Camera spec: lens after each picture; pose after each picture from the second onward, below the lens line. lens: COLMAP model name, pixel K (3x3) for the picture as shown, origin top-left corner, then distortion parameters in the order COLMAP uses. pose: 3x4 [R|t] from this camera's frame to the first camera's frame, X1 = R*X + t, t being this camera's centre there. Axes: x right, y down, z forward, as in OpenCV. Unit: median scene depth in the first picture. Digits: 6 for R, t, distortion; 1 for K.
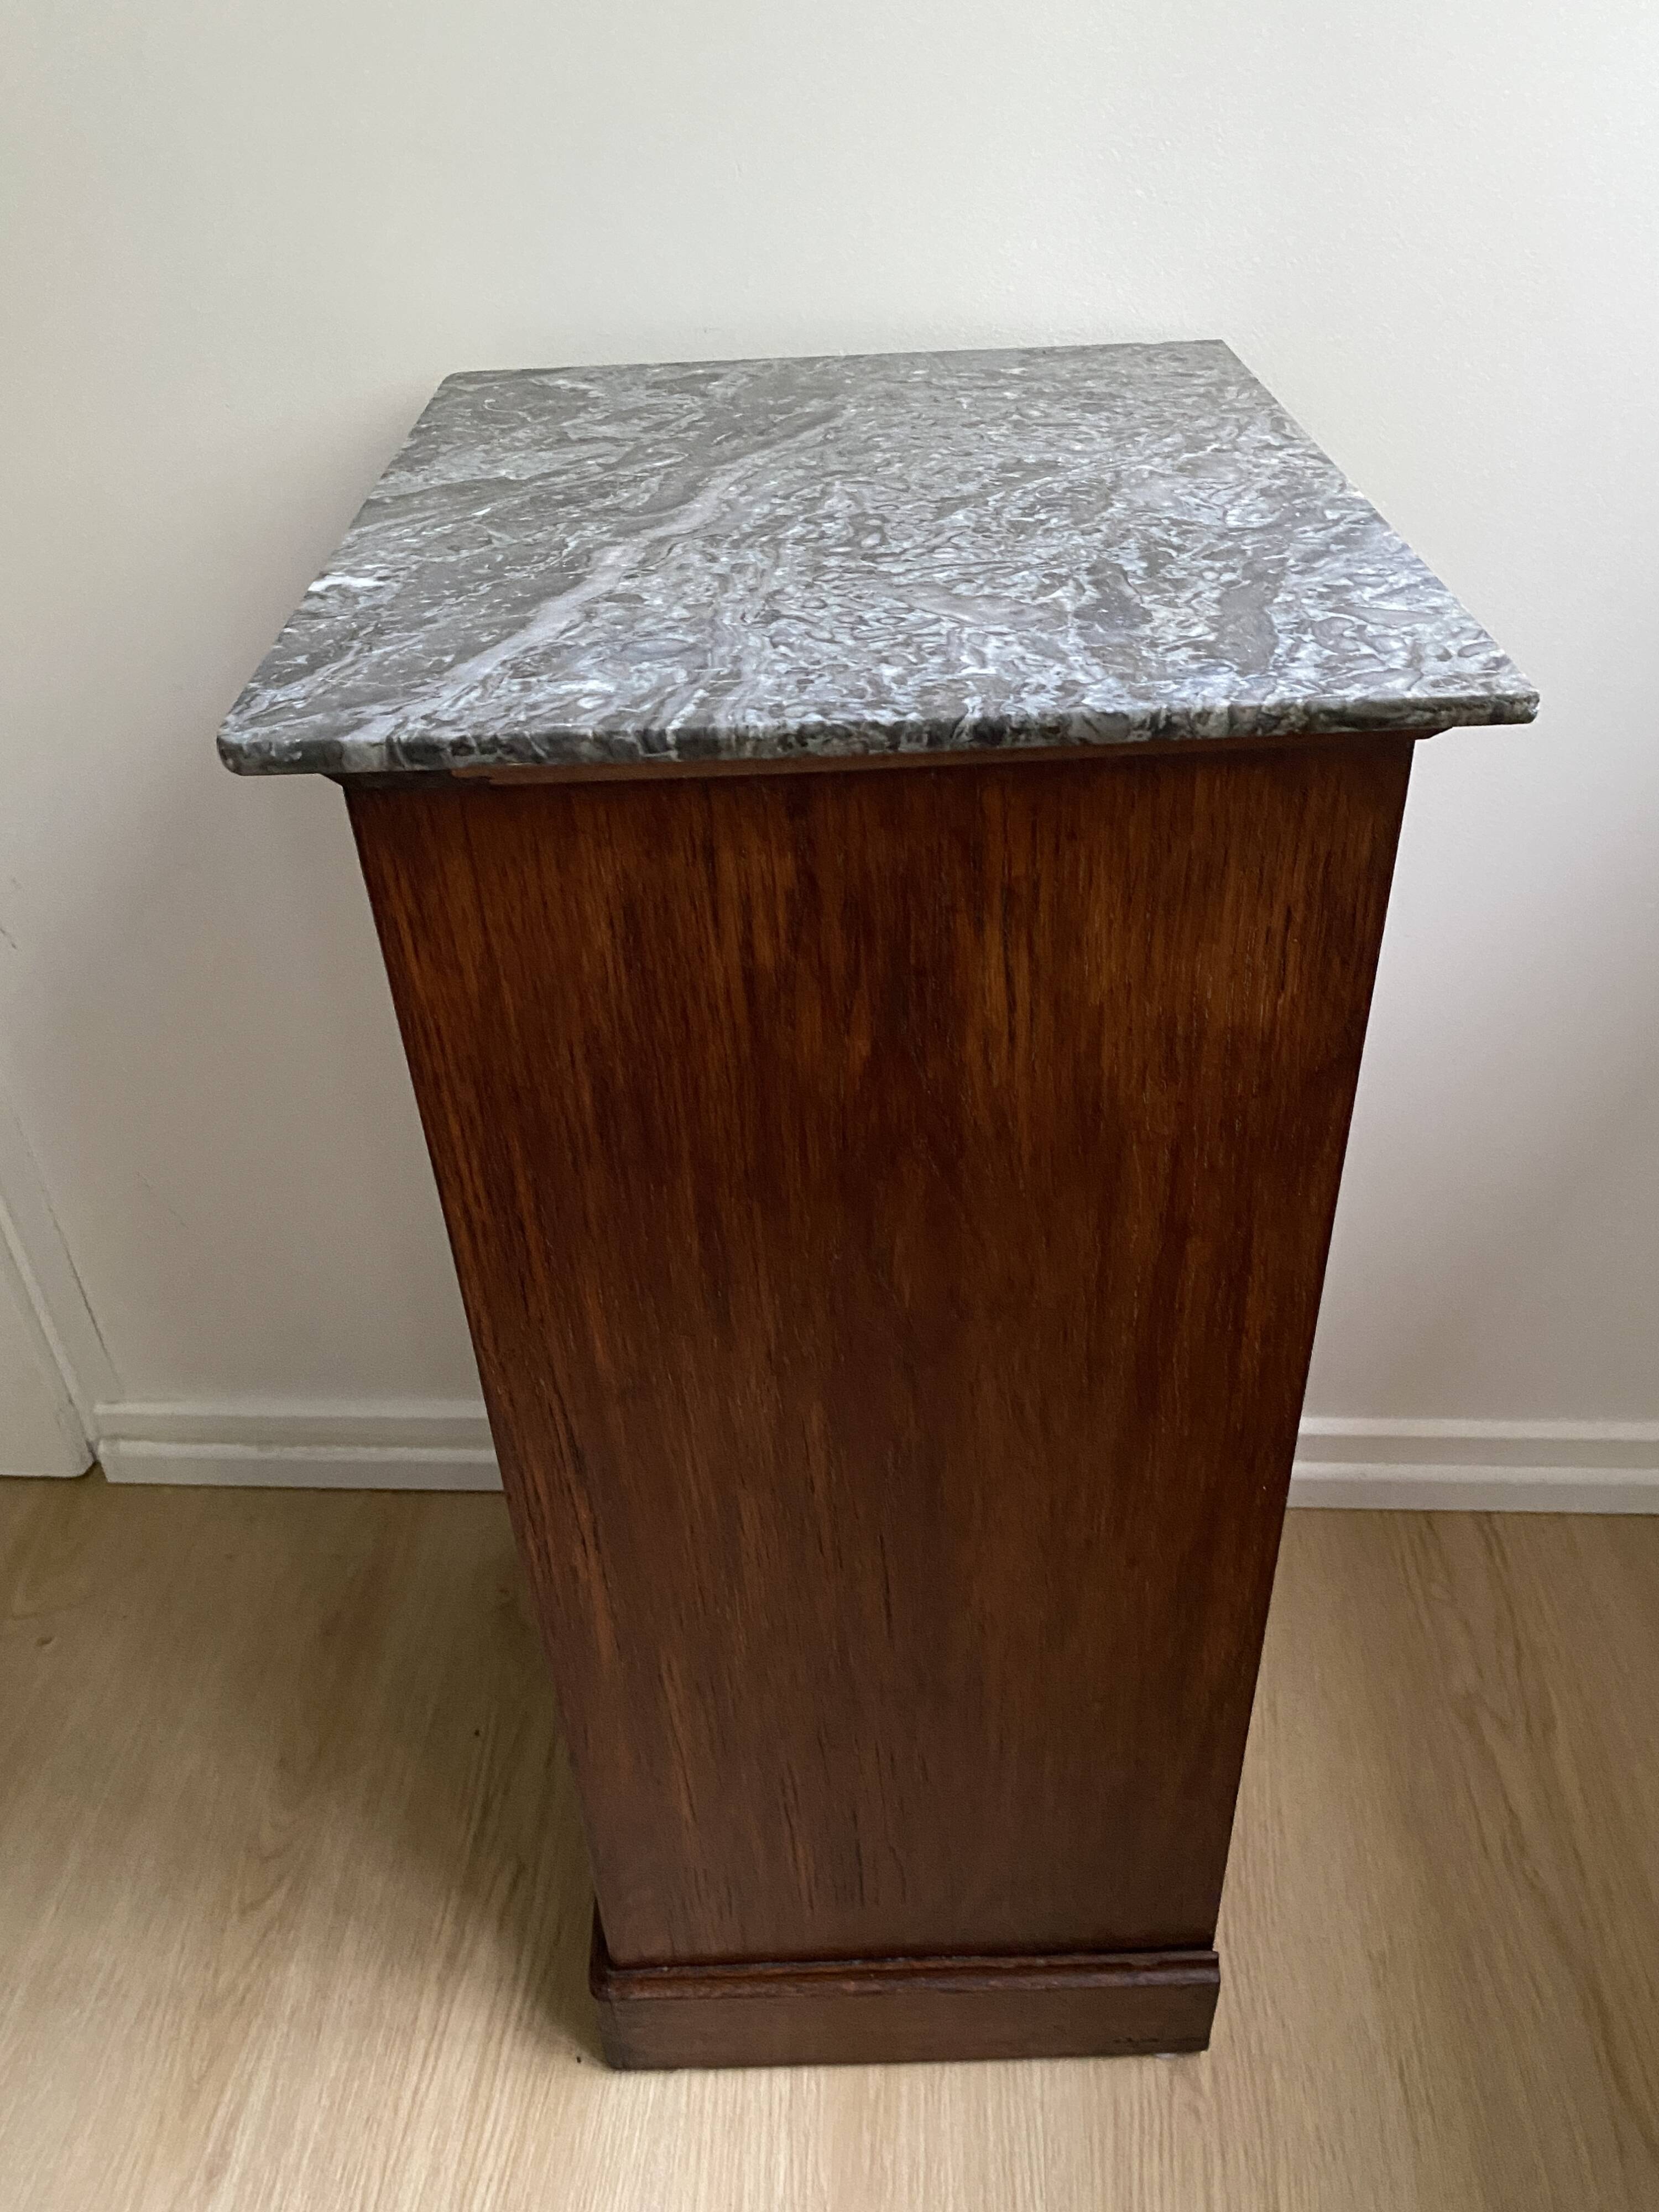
lens RADIAL K [[1749.4, 0, 875.2], [0, 1749.4, 1141.1], [0, 0, 1]] dist [0.075205, -0.122021]
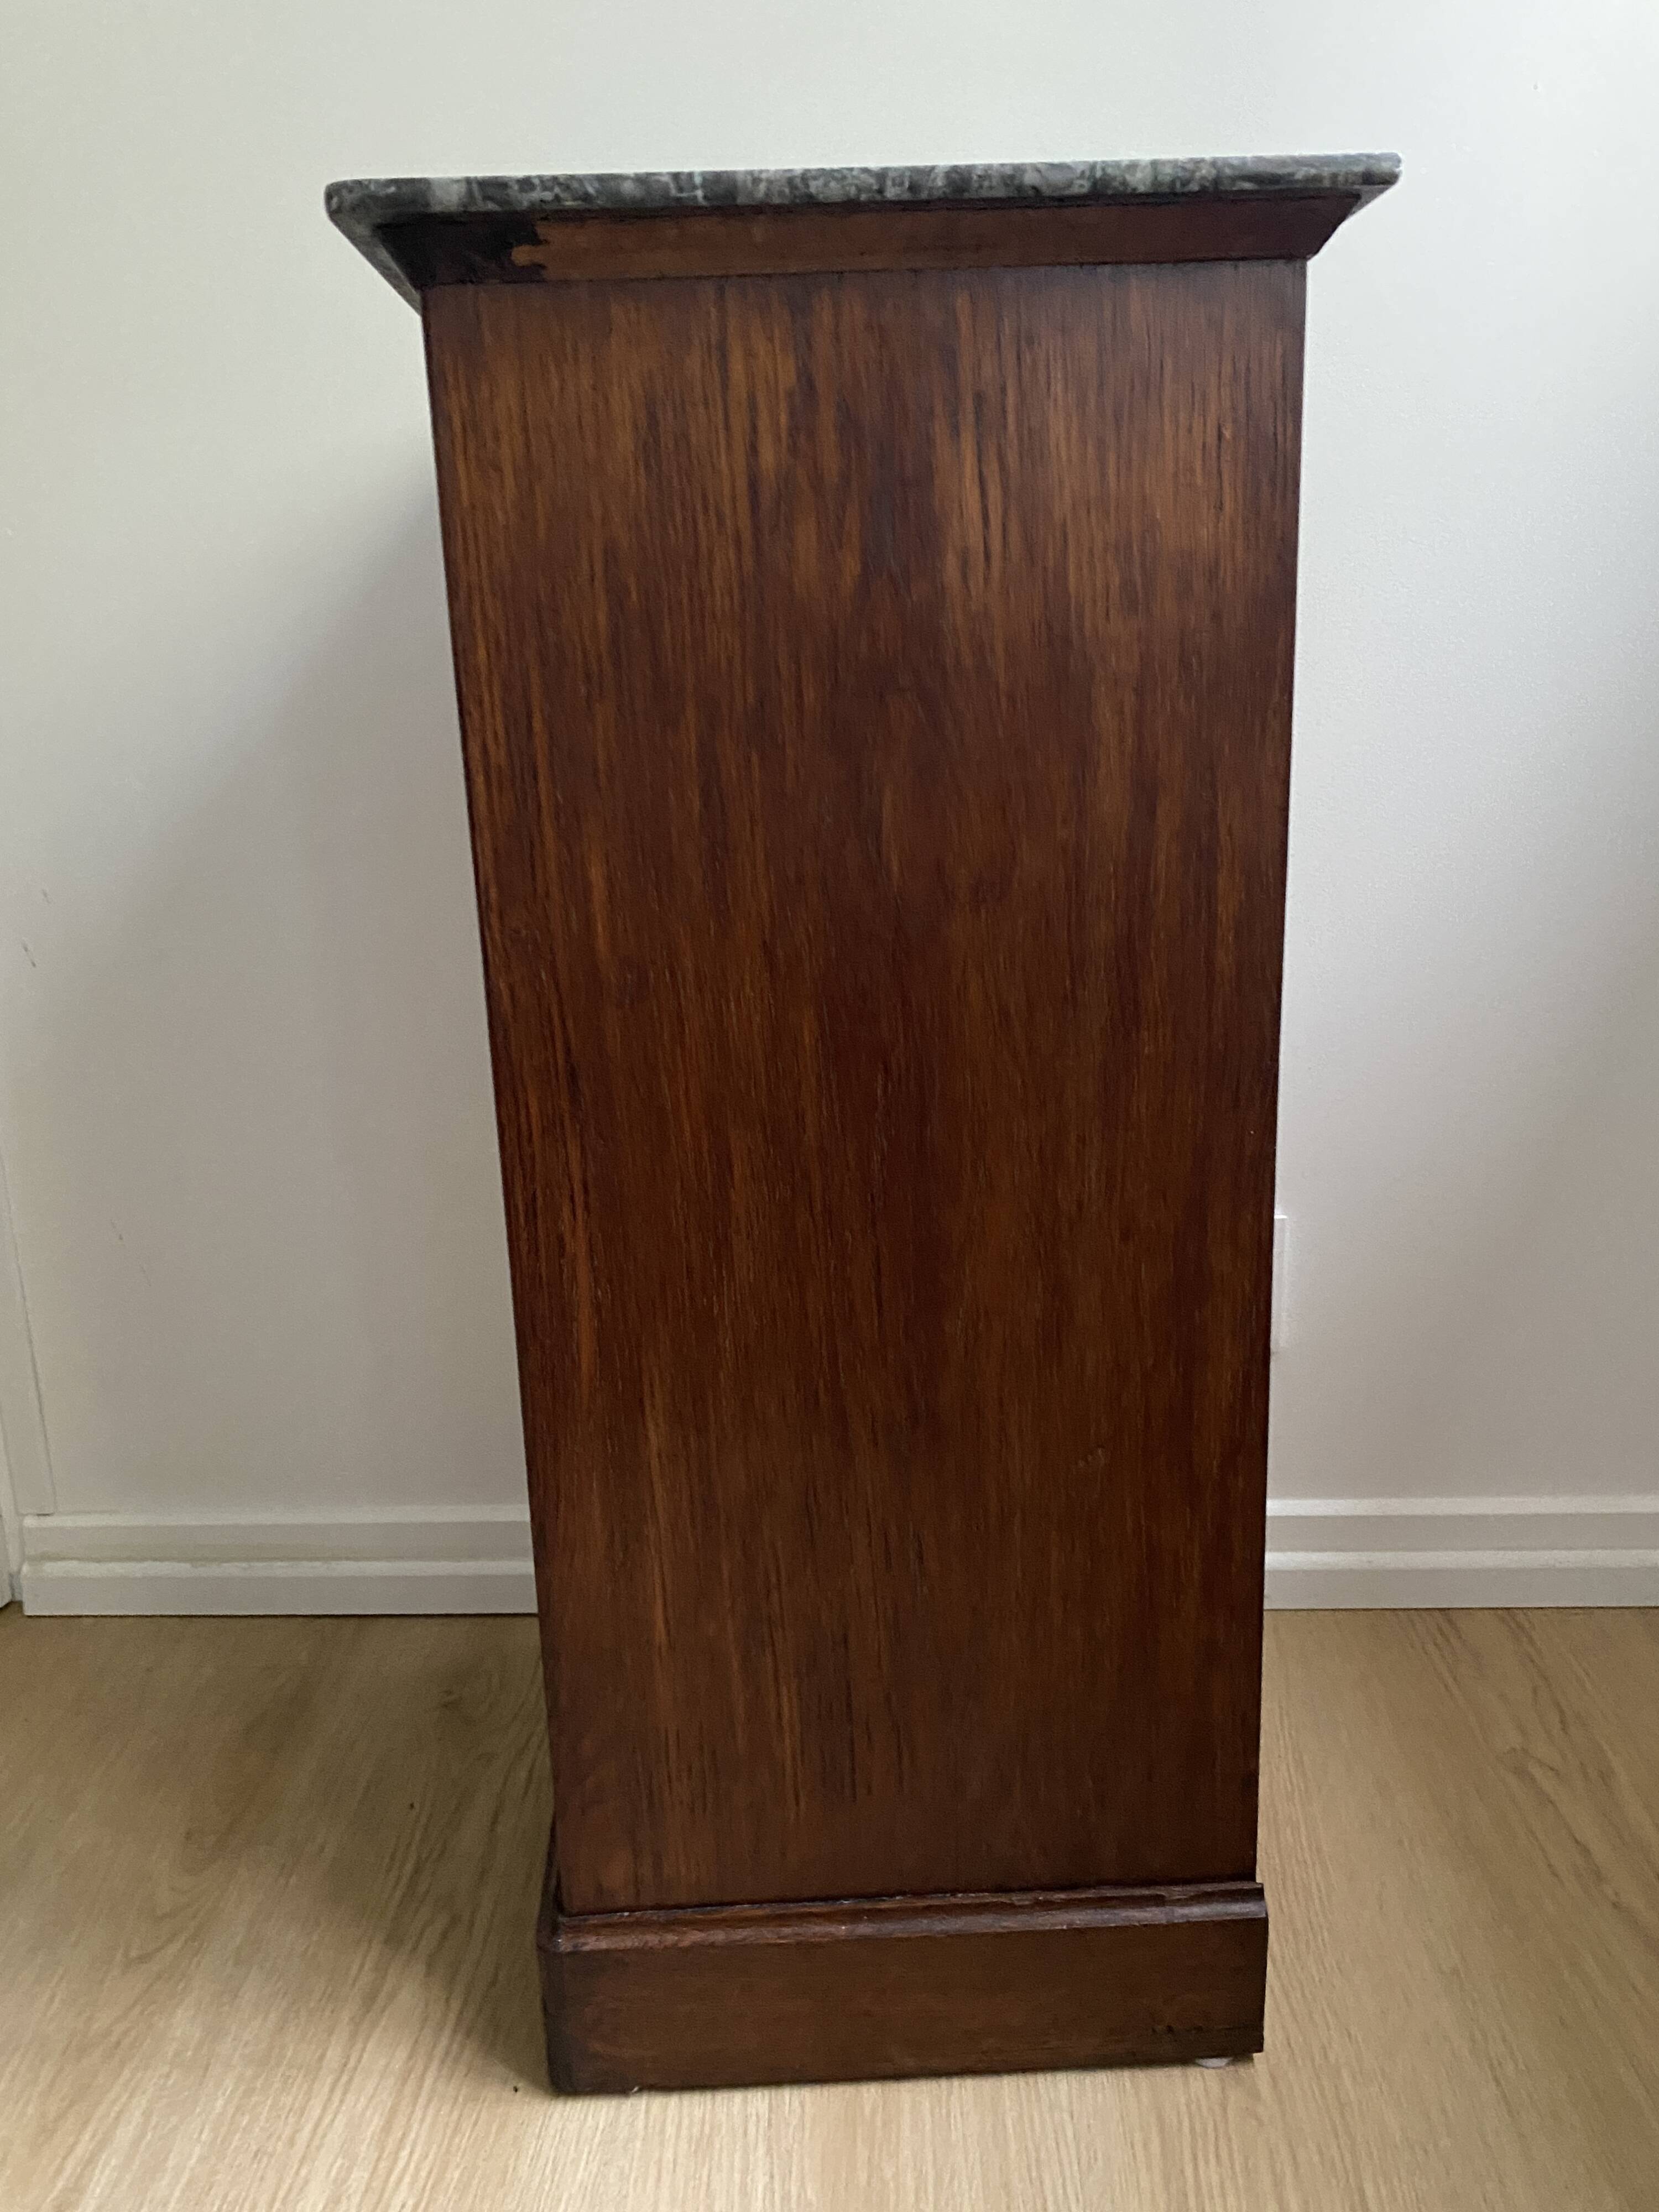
lens RADIAL K [[1789.2, 0, 843.9], [0, 1789.2, 1258.5], [0, 0, 1]] dist [0.094722, -0.165666]
pose [[0.999816, -0.010461, 0.016092, -0.035600], [0.015699, 0.928069, -0.372077, 0.770445], [-0.011042, 0.372261, 0.928062, 0.091279]]
